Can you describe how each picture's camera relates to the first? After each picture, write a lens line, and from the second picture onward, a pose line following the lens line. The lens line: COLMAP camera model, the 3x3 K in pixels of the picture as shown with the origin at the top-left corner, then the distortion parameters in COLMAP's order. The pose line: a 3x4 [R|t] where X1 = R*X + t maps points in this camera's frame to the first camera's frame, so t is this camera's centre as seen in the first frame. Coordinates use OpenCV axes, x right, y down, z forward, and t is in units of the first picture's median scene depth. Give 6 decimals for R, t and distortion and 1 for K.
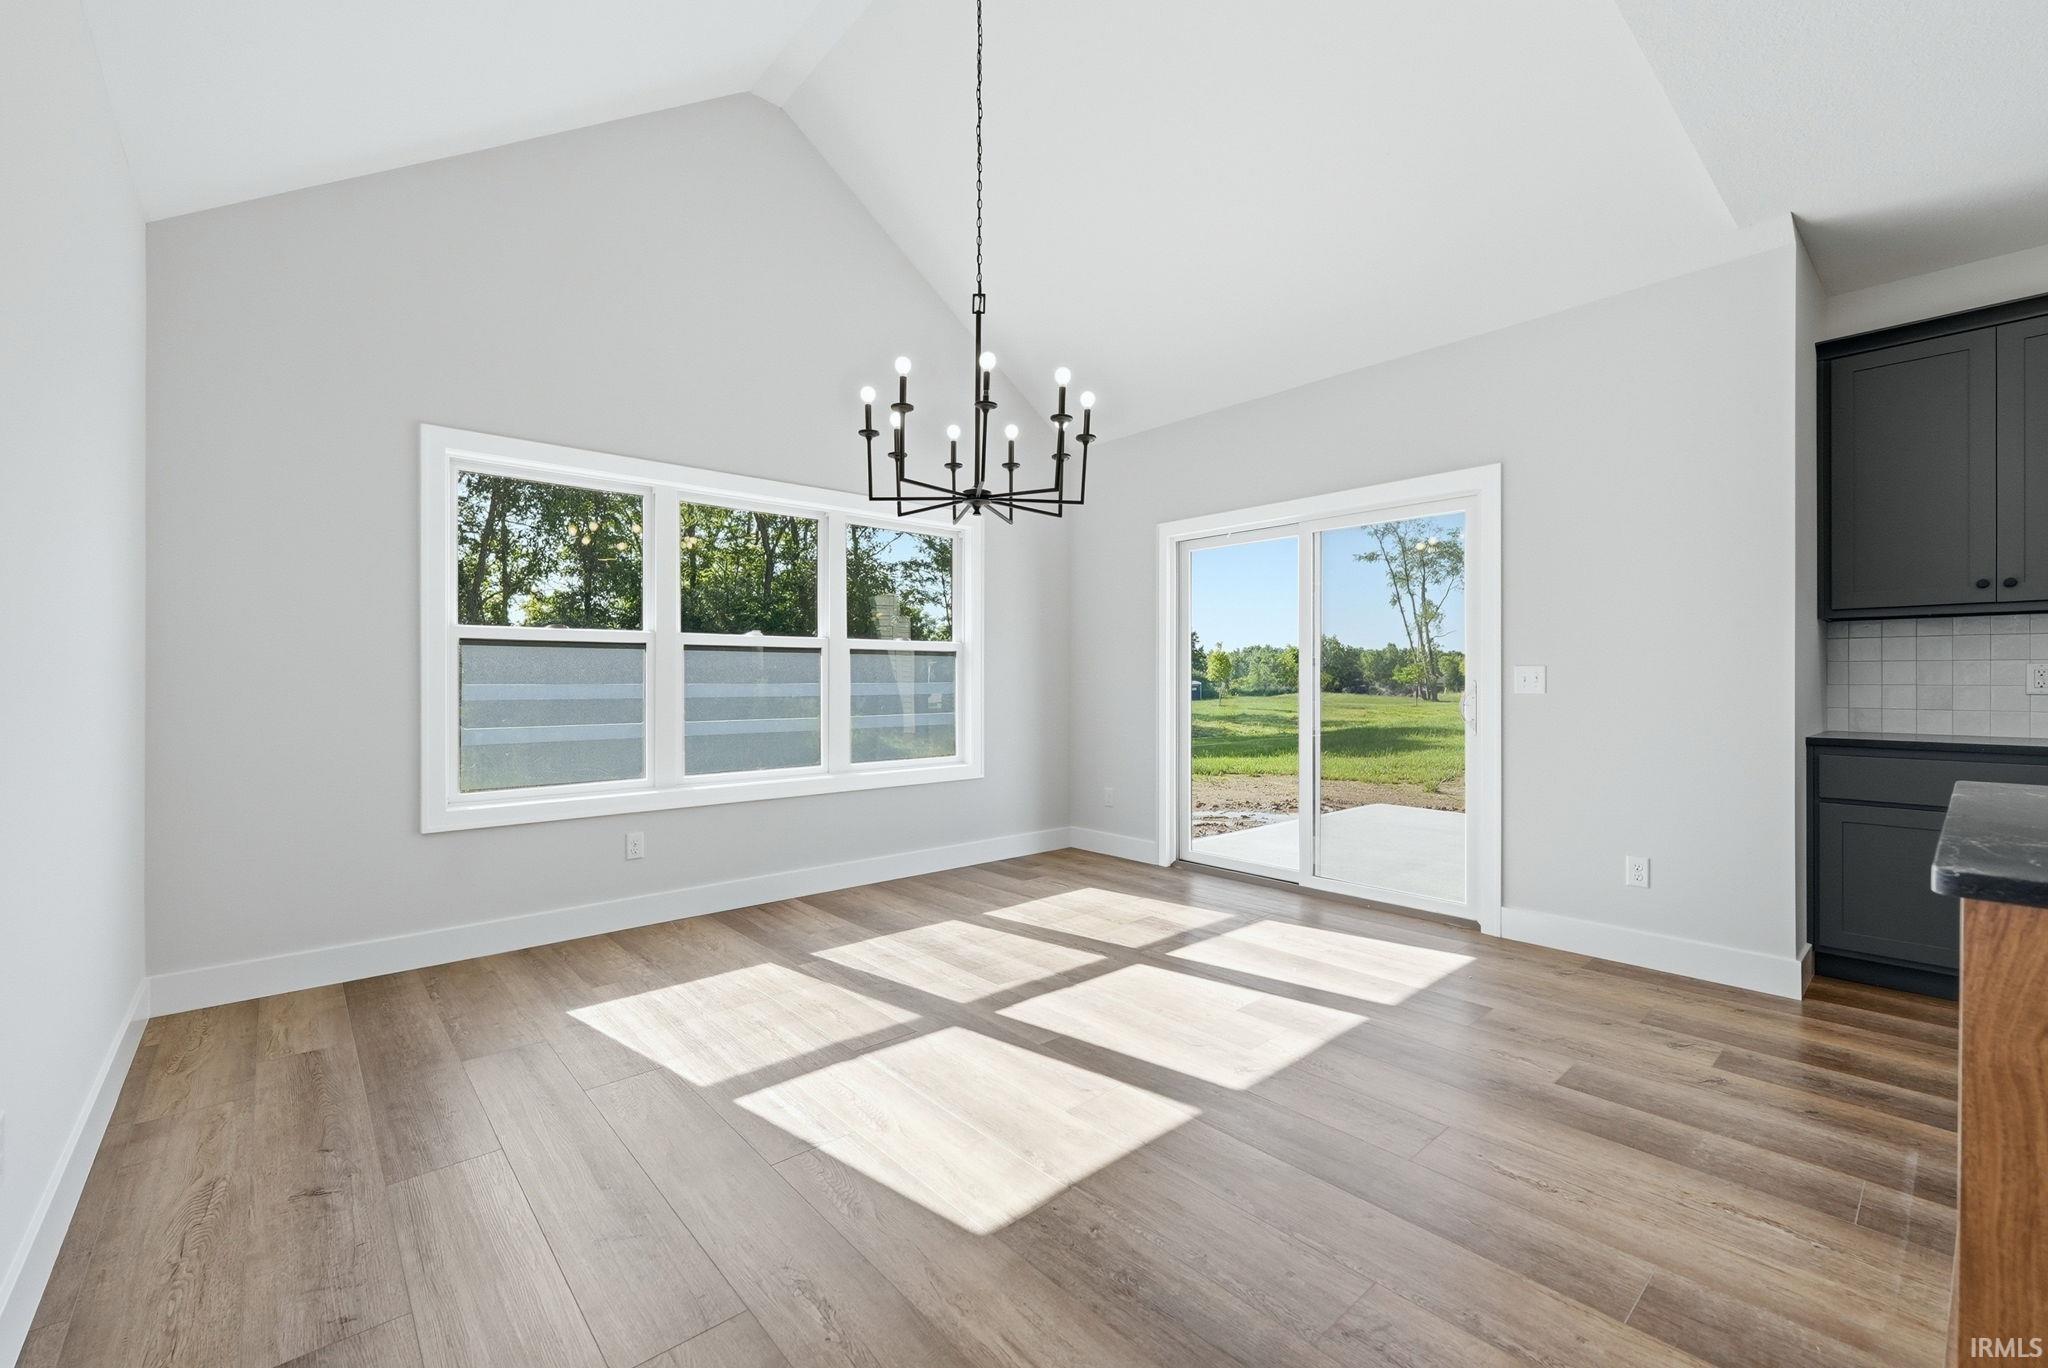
lens RADIAL K [[844.2, 0, 1021.4], [0, 844.2, 677.6], [0, 0, 1]] dist [-0.000876, -0.000124]
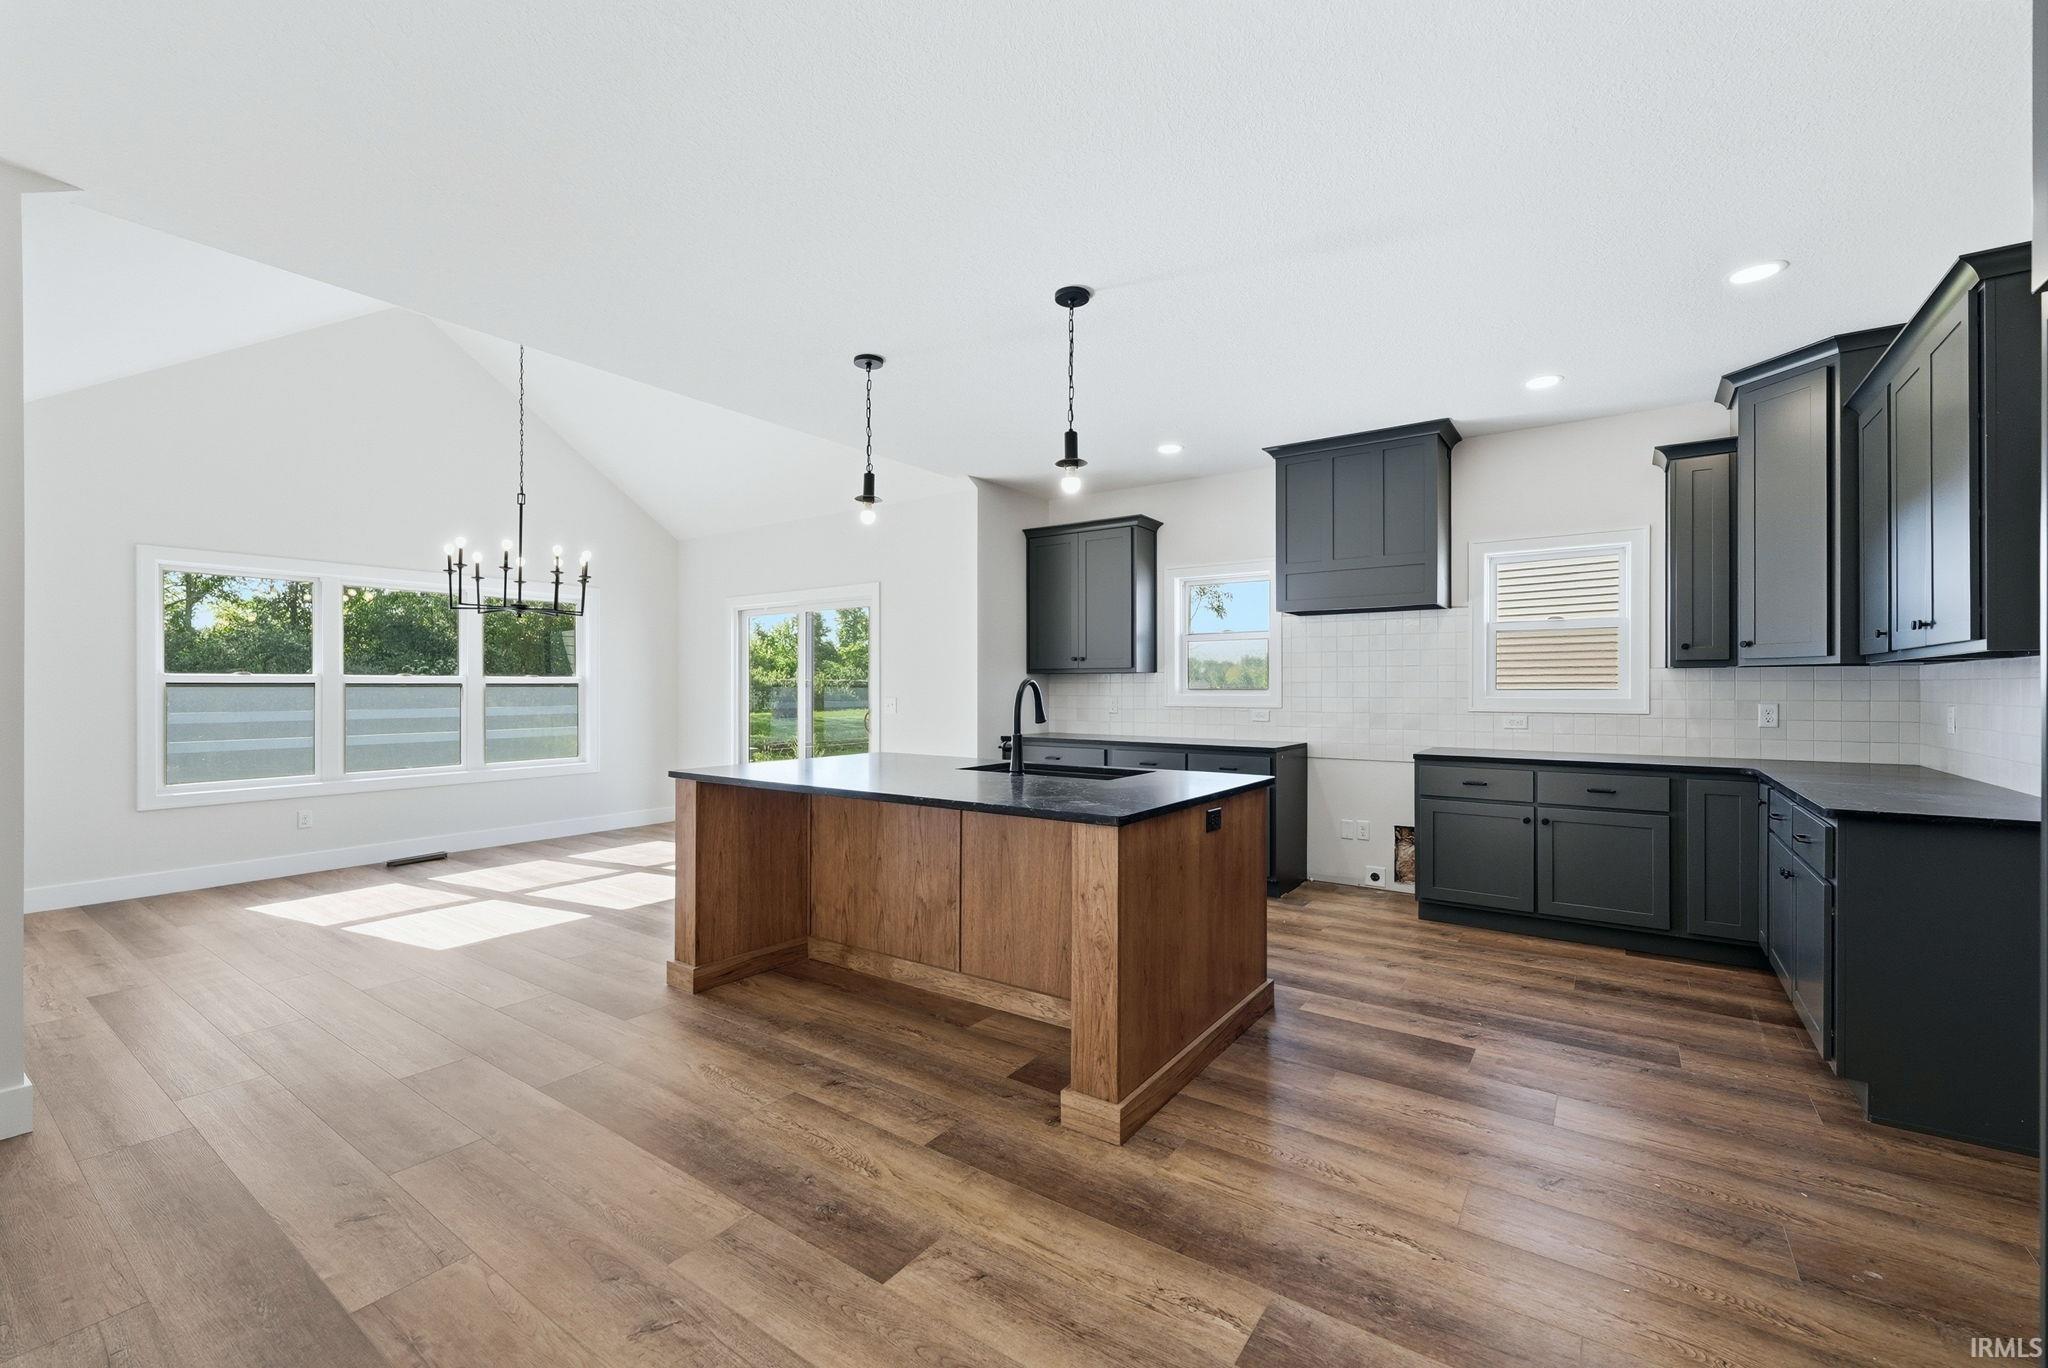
lens RADIAL K [[841.8, 0, 1026.2], [0, 841.8, 683.9], [0, 0, 1]] dist [-0.000261, -0.000167]
pose [[0.972414, 0.001389, 0.233259, 0.601092], [-0.000924, 0.999997, -0.002101, -0.051316], [-0.233261, 0.001828, 0.972412, -1.026136]]
